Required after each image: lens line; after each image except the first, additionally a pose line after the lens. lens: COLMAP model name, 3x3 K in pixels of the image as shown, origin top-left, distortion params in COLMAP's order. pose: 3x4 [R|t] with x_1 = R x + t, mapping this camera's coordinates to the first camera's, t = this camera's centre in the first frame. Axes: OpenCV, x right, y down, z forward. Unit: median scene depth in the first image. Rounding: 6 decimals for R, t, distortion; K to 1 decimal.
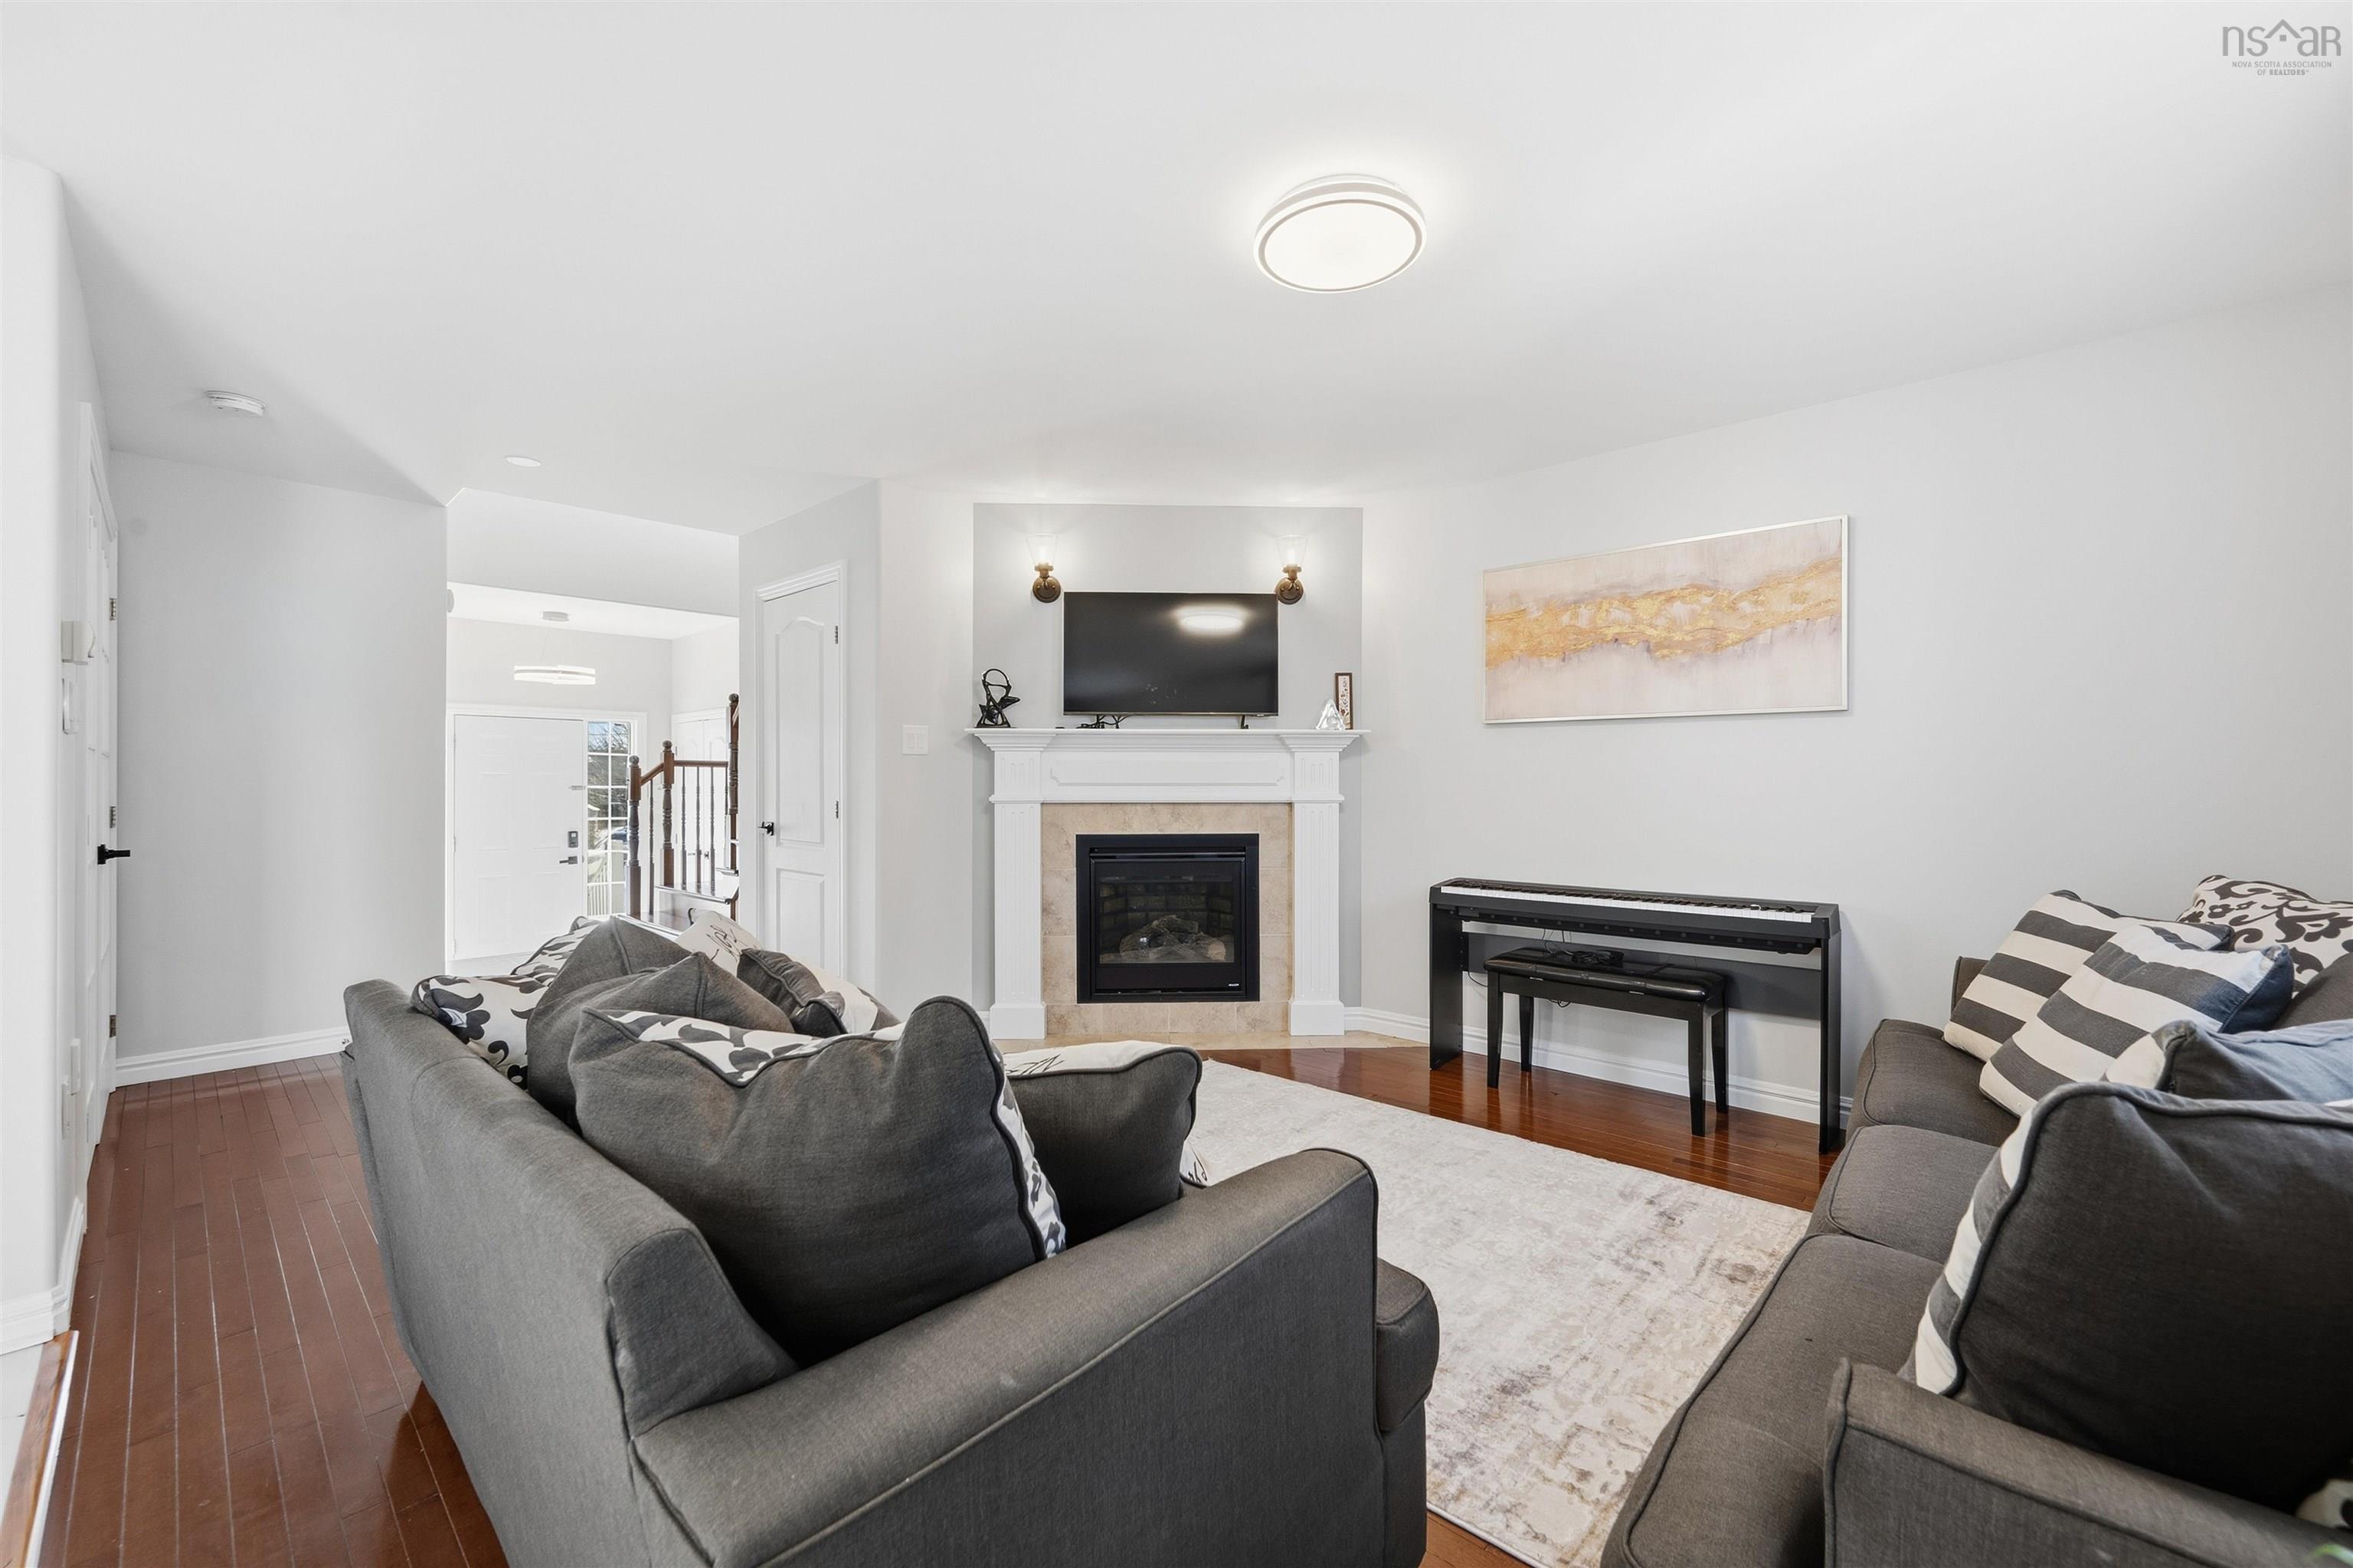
lens RADIAL K [[920.3, 0, 1183.6], [0, 920.3, 784.7], [0, 0, 1]] dist [-0.002699, -0.000076]
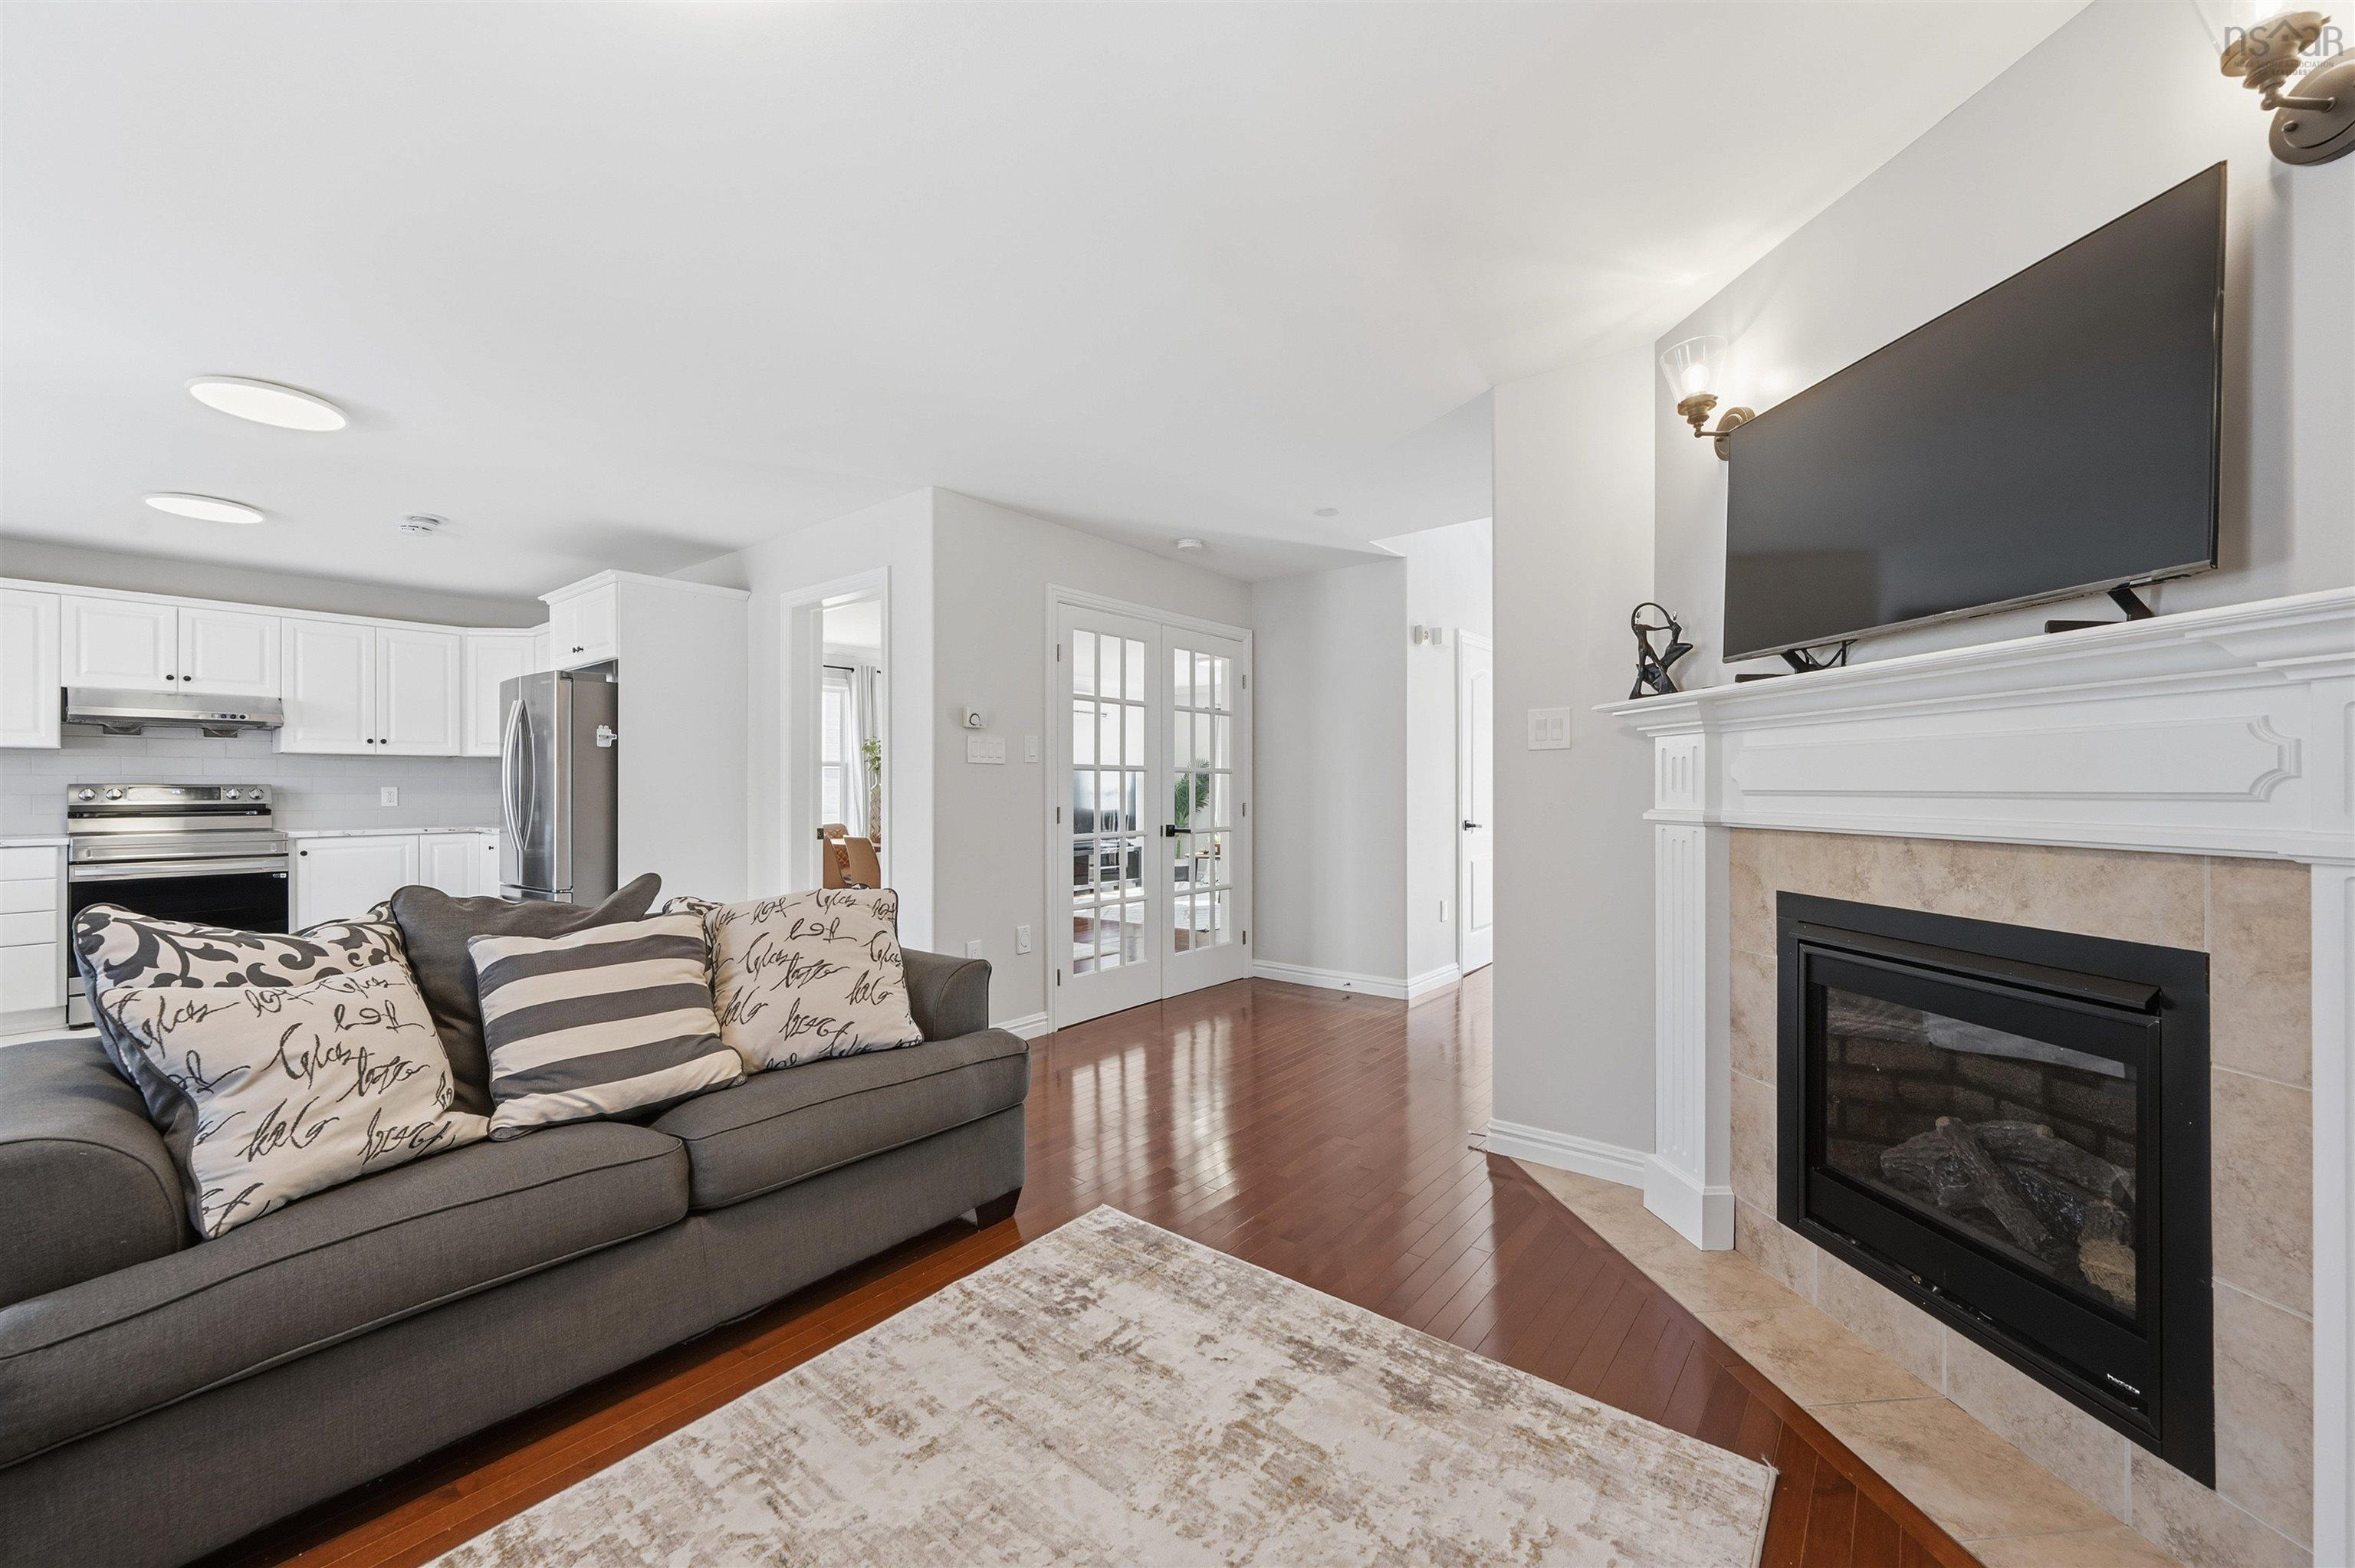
lens RADIAL K [[920.9, 0, 1184.6], [0, 920.9, 784.7], [0, 0, 1]] dist [-0.002699, -0.000076]
pose [[0.069866, -0.002526, -0.997553, 0.372523], [0.001822, 0.999995, -0.002404, -0.003949], [0.997555, -0.001650, 0.069870, 0.638277]]
